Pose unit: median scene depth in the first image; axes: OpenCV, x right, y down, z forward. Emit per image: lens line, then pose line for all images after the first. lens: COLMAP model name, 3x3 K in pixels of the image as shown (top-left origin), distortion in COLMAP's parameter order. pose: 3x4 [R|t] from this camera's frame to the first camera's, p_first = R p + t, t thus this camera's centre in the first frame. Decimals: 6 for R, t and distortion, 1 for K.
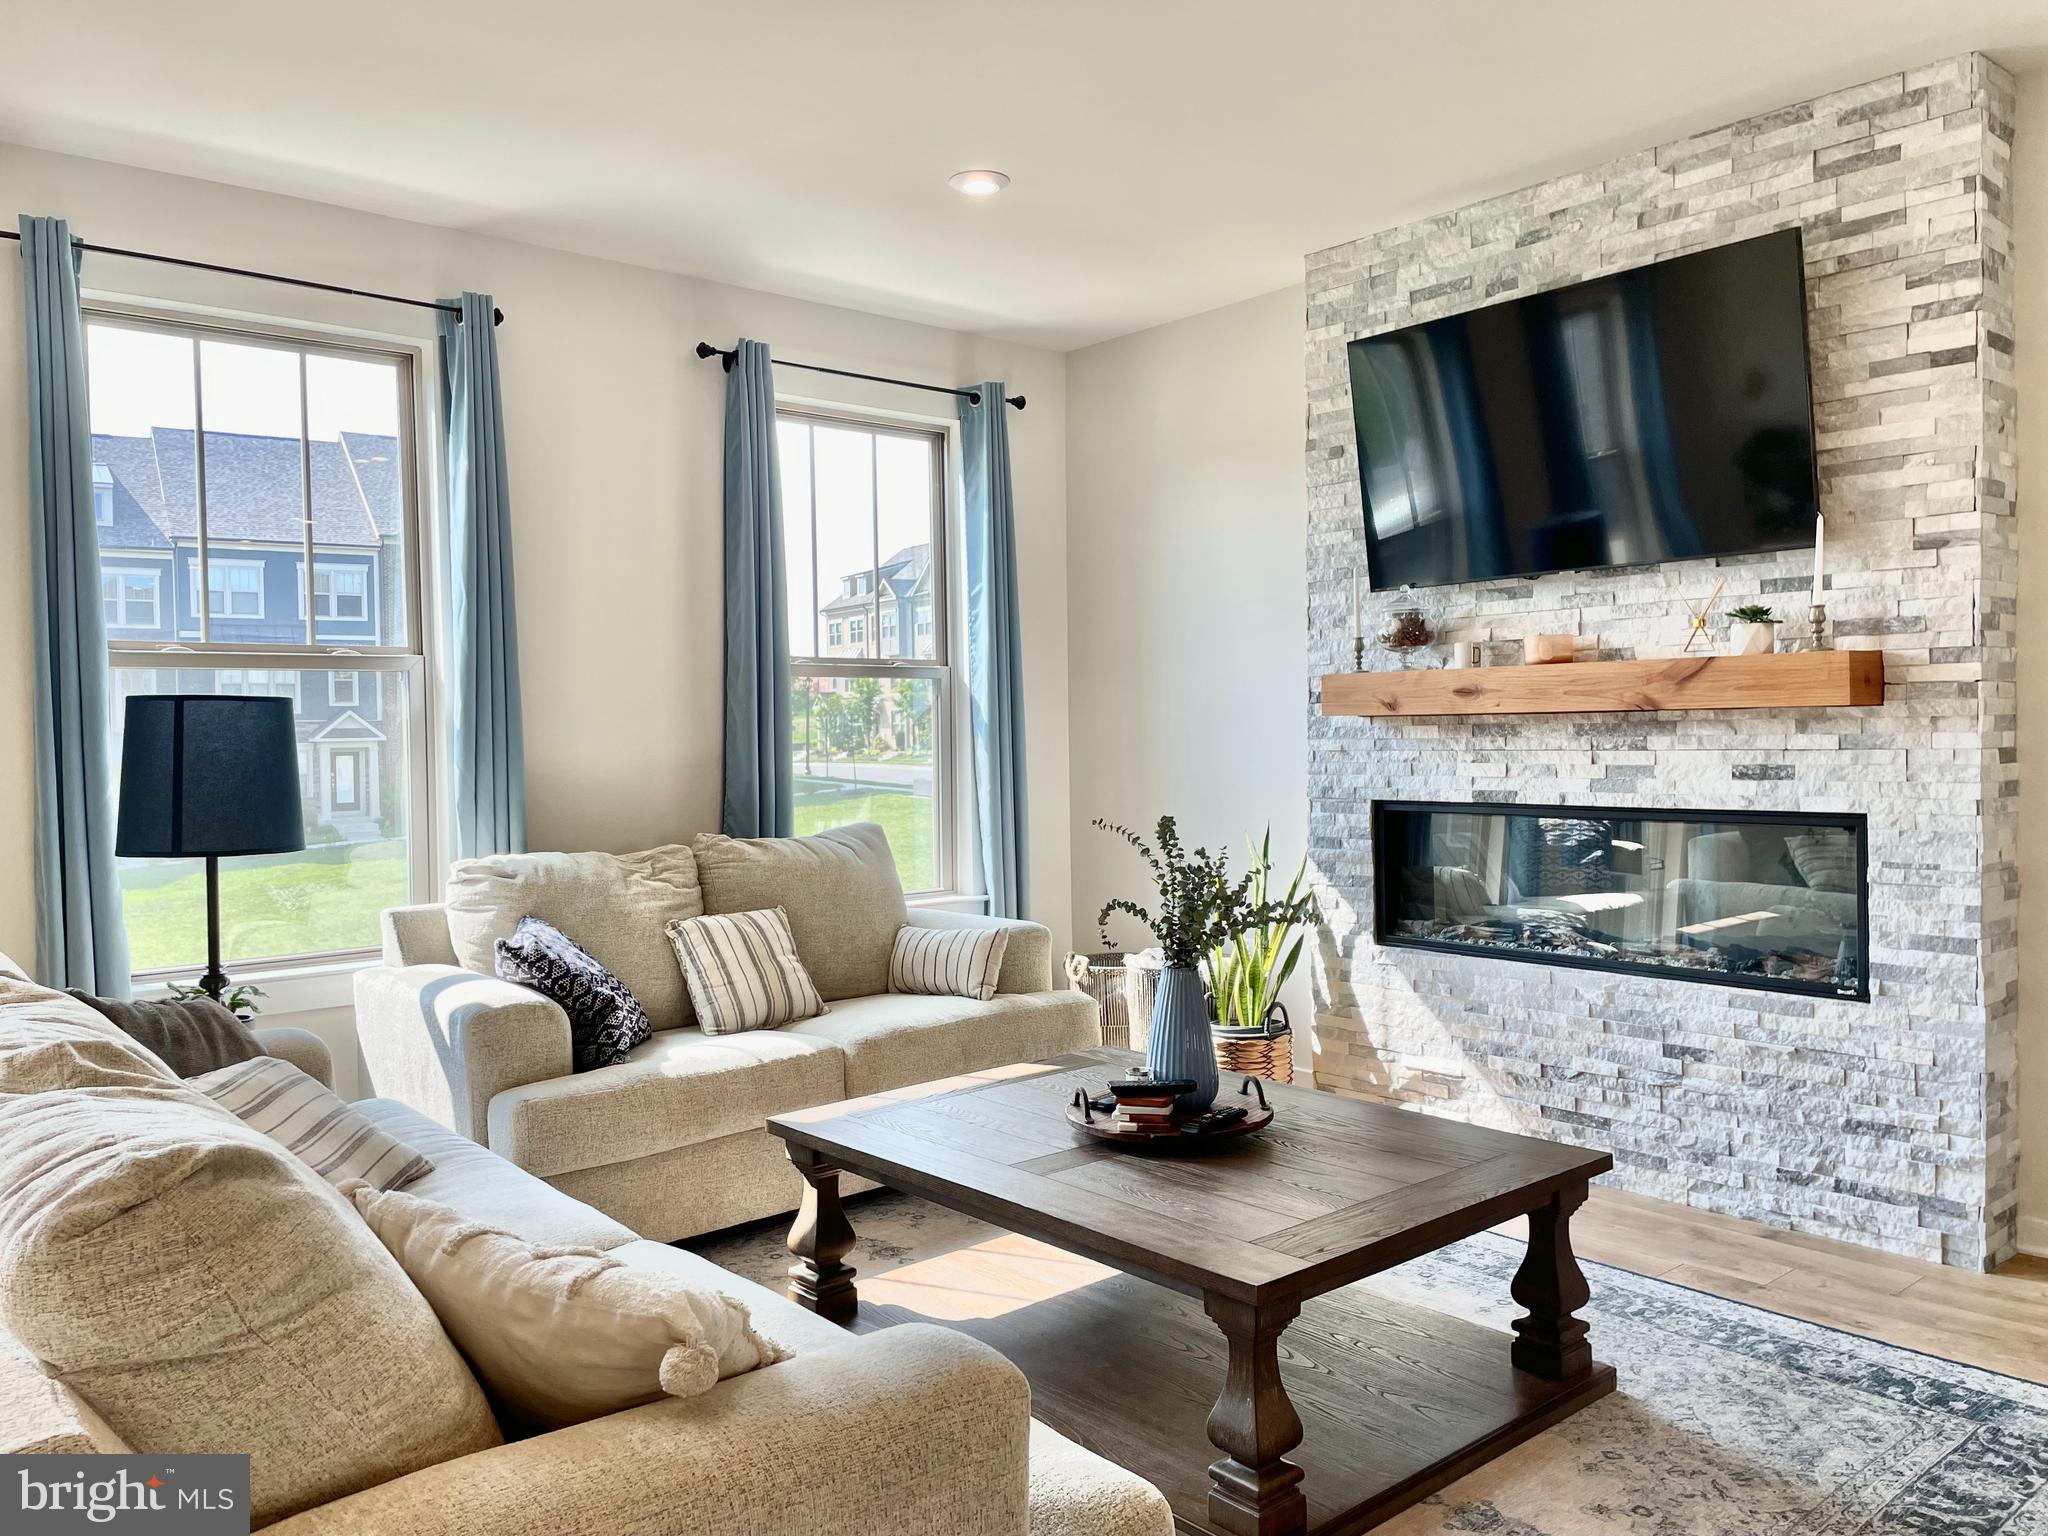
lens RADIAL K [[1554.0, 0, 1048.2], [0, 1554.0, 750.7], [0, 0, 1]] dist [0.104164, -0.151143]
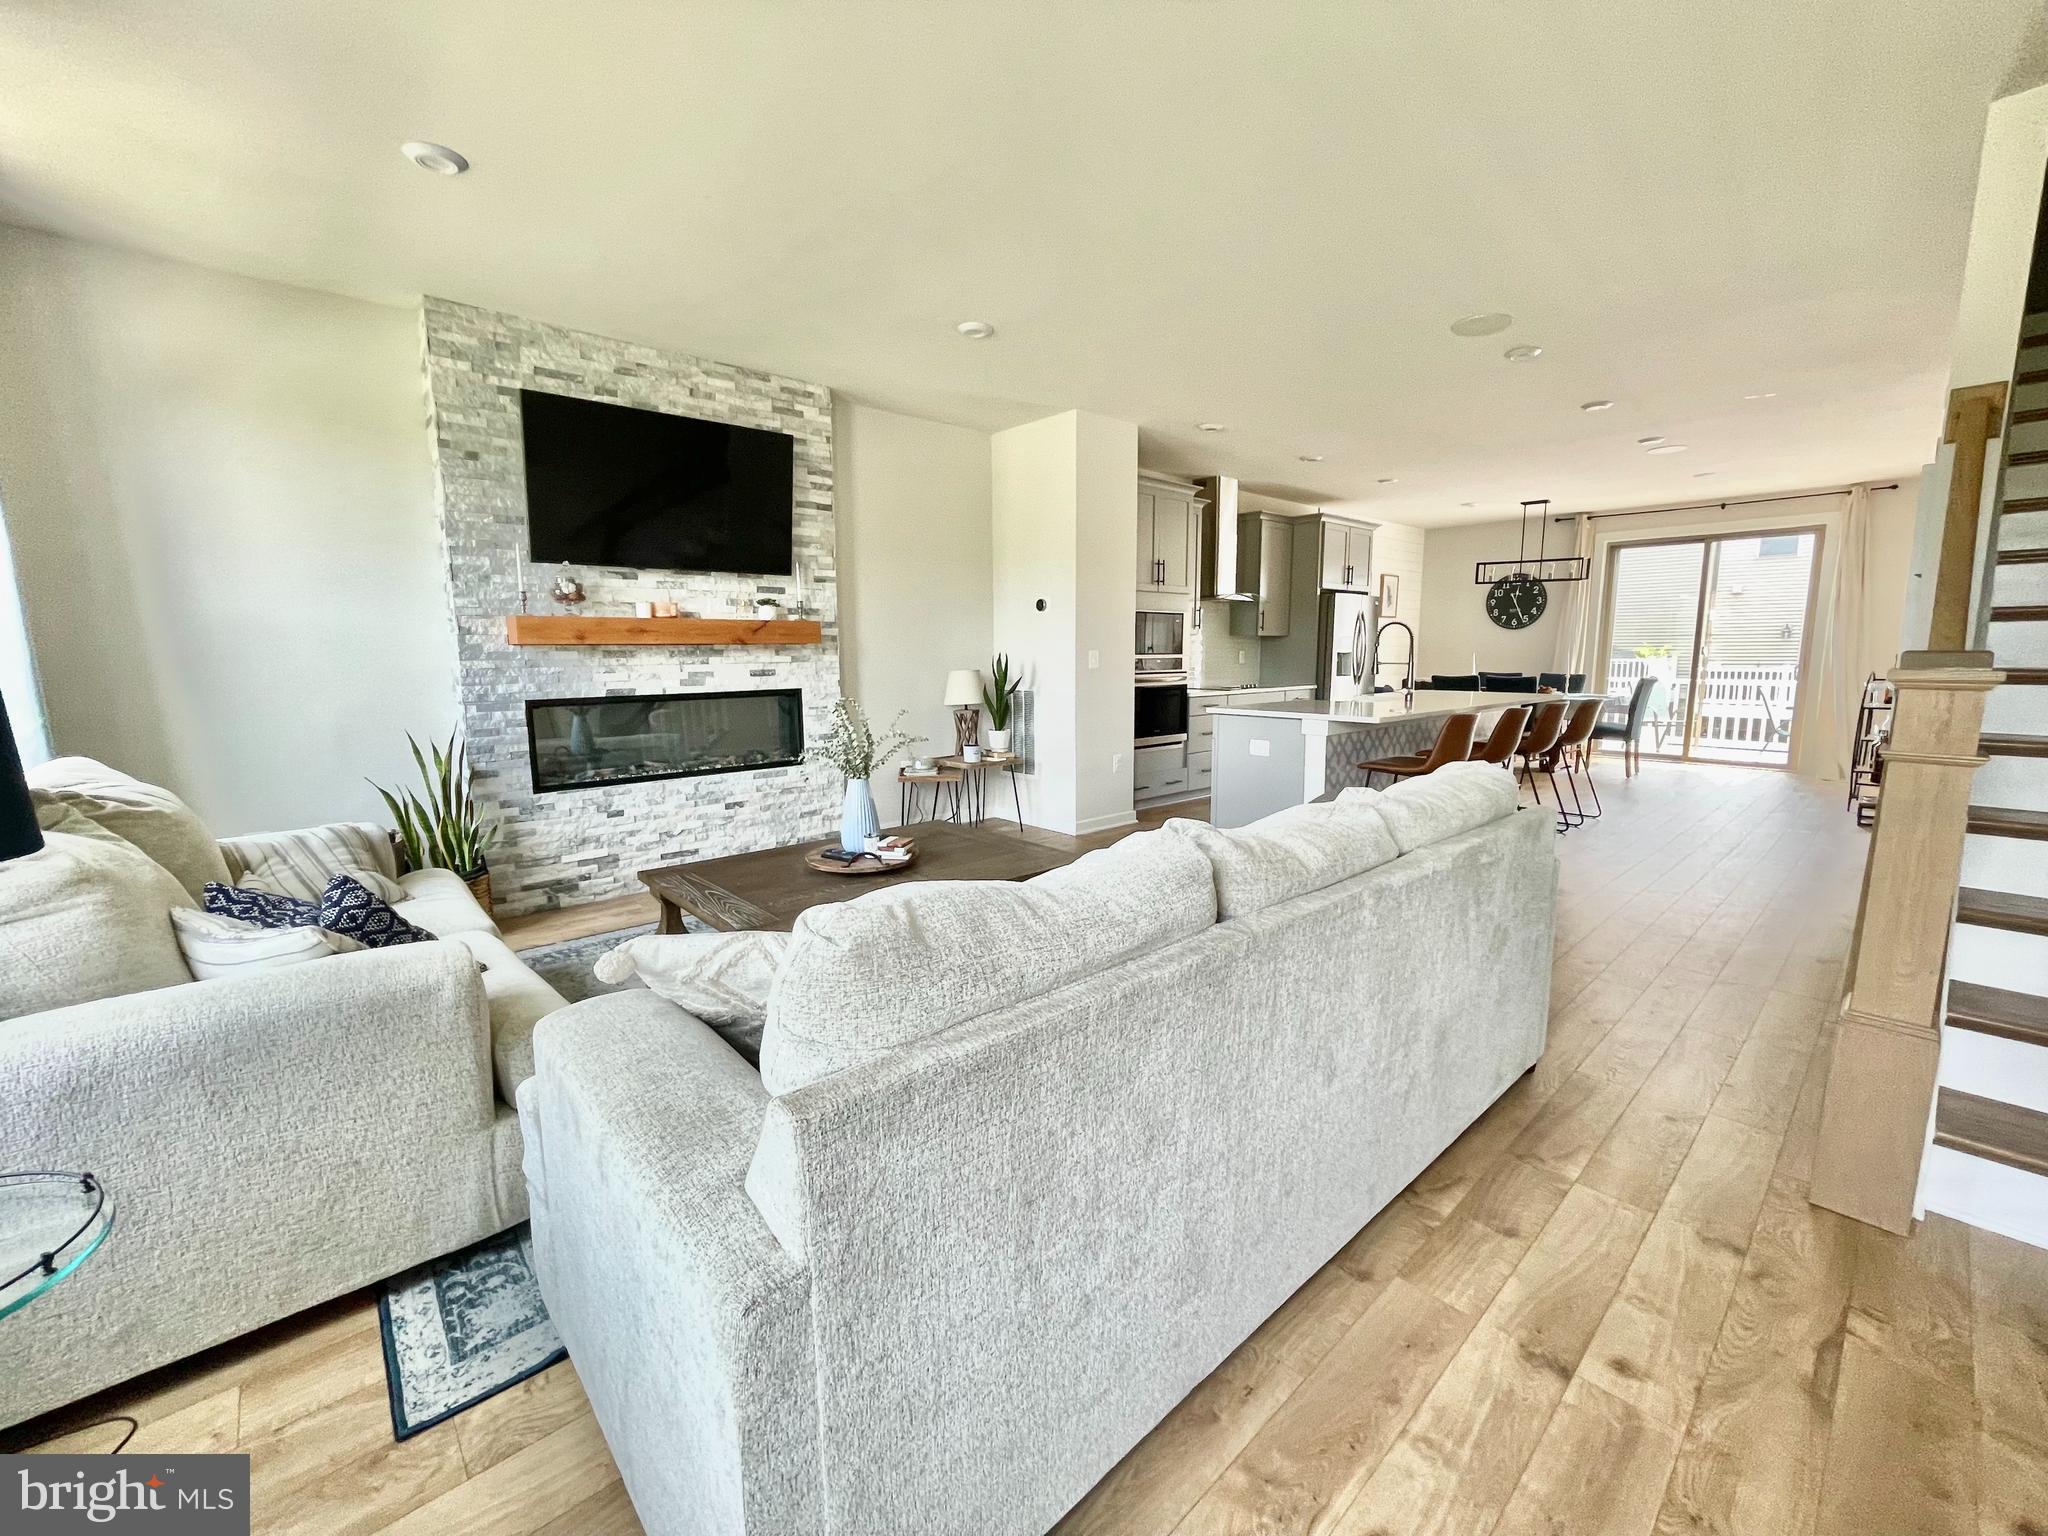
lens RADIAL K [[832.1, 0, 1024.0], [0, 832.1, 768.0], [0, 0, 1]] dist [-0.002886, -0.000145]
pose [[-0.021794, -0.126310, 0.991751, -0.731301], [0.021525, 0.991698, 0.126776, 0.005555], [-0.999531, 0.024111, -0.018894, 0.629423]]
